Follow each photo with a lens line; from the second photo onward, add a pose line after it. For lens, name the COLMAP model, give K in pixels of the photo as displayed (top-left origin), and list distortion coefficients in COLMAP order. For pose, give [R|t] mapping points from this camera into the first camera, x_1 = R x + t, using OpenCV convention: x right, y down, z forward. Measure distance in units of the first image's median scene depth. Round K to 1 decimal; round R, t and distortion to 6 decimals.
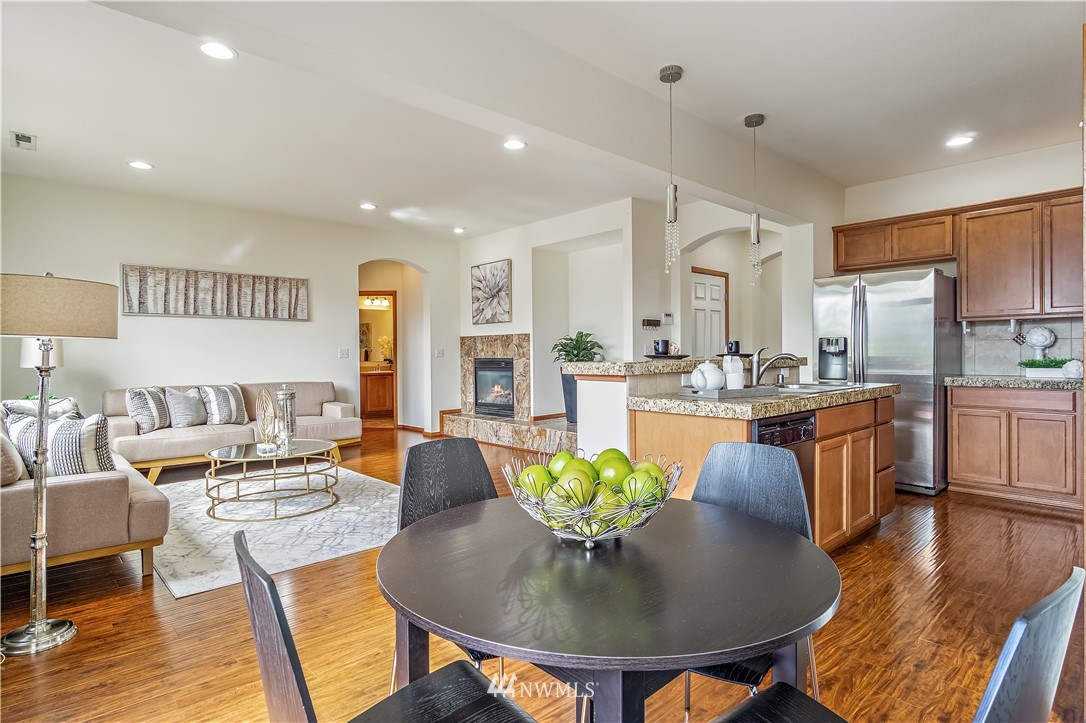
lens RADIAL K [[557.8, 0, 533.1], [0, 557.8, 362.2], [0, 0, 1]] dist [0.001013, 0.001072]
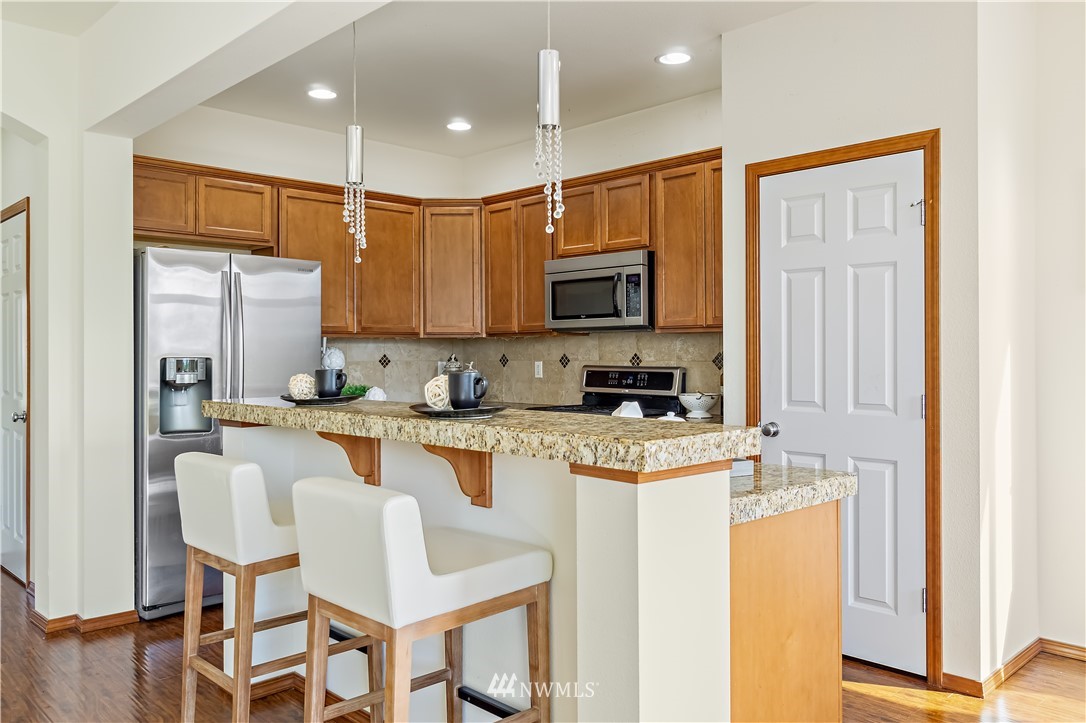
lens RADIAL K [[849.4, 0, 539.4], [0, 849.4, 345.9], [0, 0, 1]] dist [0.013071, -0.008672]
pose [[-0.020128, 0.019238, 0.999612, -0.315831], [0.017262, 0.999673, -0.018892, -0.033286], [-0.999648, 0.016875, -0.020453, 0.657058]]
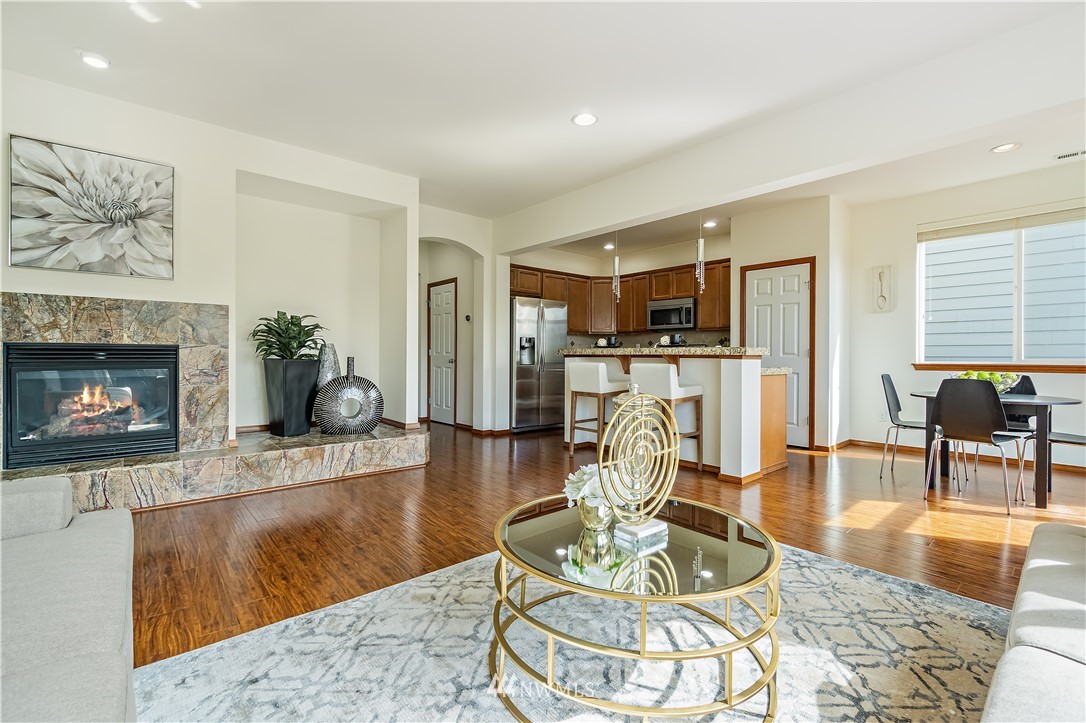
lens RADIAL K [[472.1, 0, 541.0], [0, 472.1, 355.0], [0, 0, 1]] dist [-0.004614, 0.000346]
pose [[0.035351, 0.009708, 0.999328, -0.733817], [0.009589, 0.999903, -0.010053, 0.016375], [-0.999329, 0.009938, 0.035255, 0.908300]]
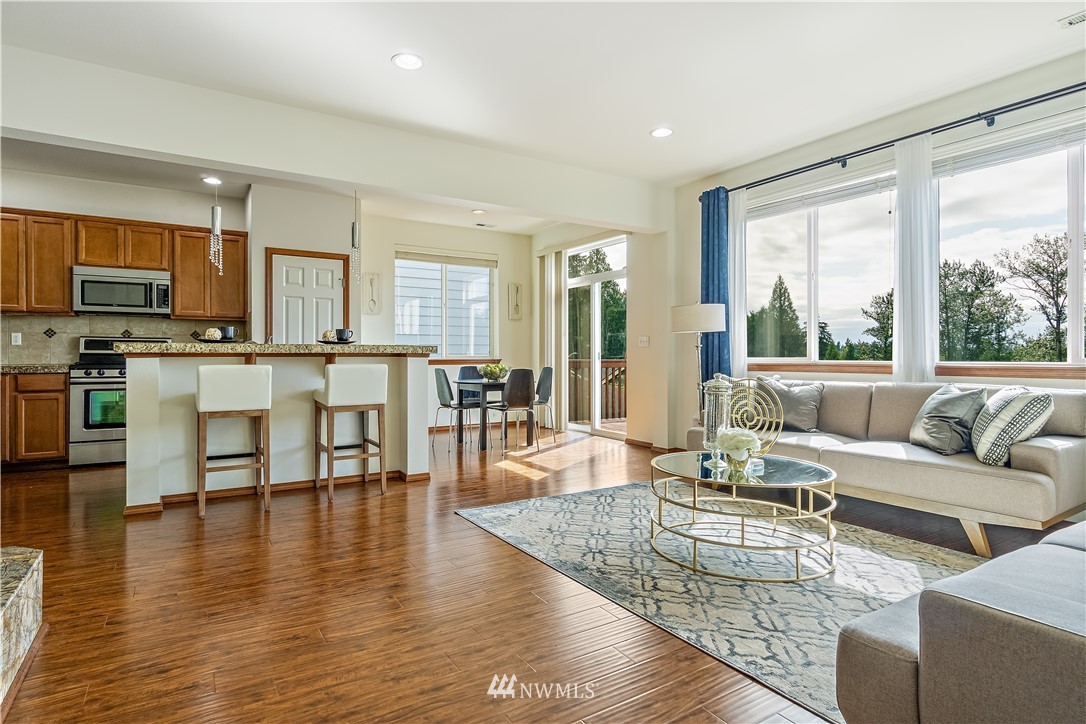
lens RADIAL K [[557.8, 0, 521.6], [0, 557.8, 359.3], [0, 0, 1]] dist [0.001013, 0.001072]
pose [[-0.978771, 0.005153, 0.204894, -0.300007], [0.009870, 0.999709, 0.022010, 0.003033], [-0.204721, 0.023565, -0.978537, 1.495068]]
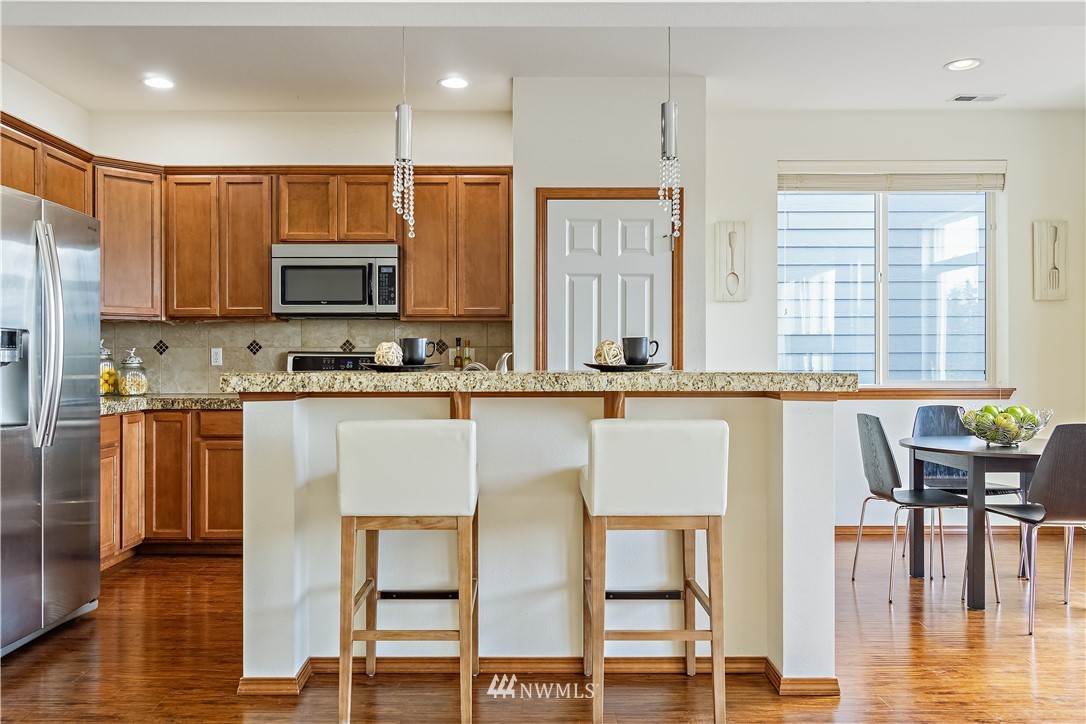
lens RADIAL K [[849.4, 0, 533.5], [0, 849.4, 369.7], [0, 0, 1]] dist [0.013071, -0.008672]
pose [[-0.740340, 0.002049, 0.672229, -0.199262], [0.017911, 0.999700, 0.016679, -0.016476], [-0.671994, 0.024388, -0.740155, 1.193147]]
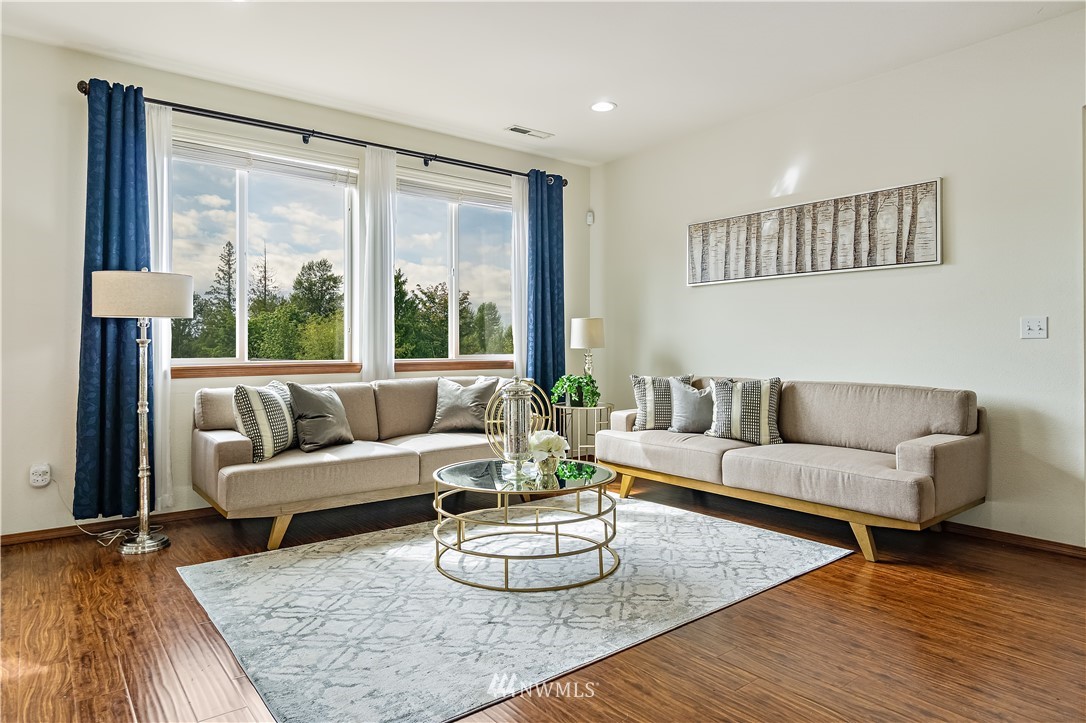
lens RADIAL K [[651.3, 0, 528.0], [0, 651.3, 345.0], [0, 0, 1]] dist [-0.002598, -0.004070]
pose [[-0.093579, 0.001734, -0.995610, 0.258611], [-0.013926, 0.999898, 0.003051, 0.000887], [0.995514, 0.014151, -0.093545, 0.924693]]
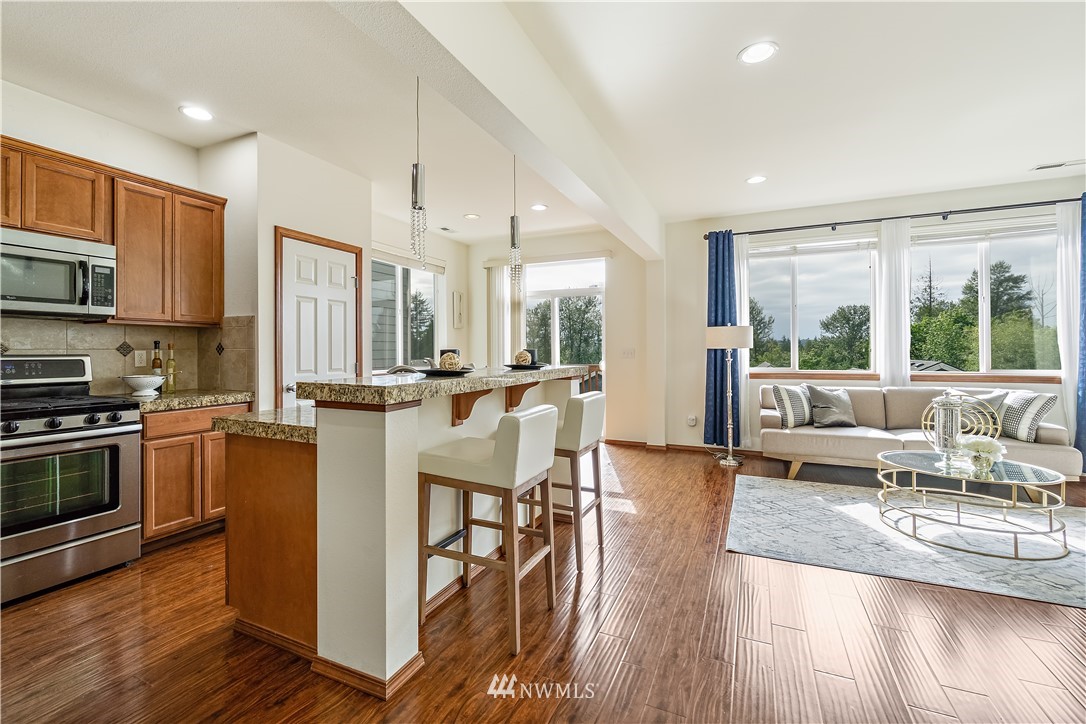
lens RADIAL K [[472.1, 0, 523.6], [0, 472.1, 350.3], [0, 0, 1]] dist [-0.004614, 0.000346]
pose [[-0.933387, 0.012162, -0.358666, 0.378917], [0.006113, 0.999819, 0.017993, -0.037390], [0.358820, 0.014602, -0.933293, 1.240454]]
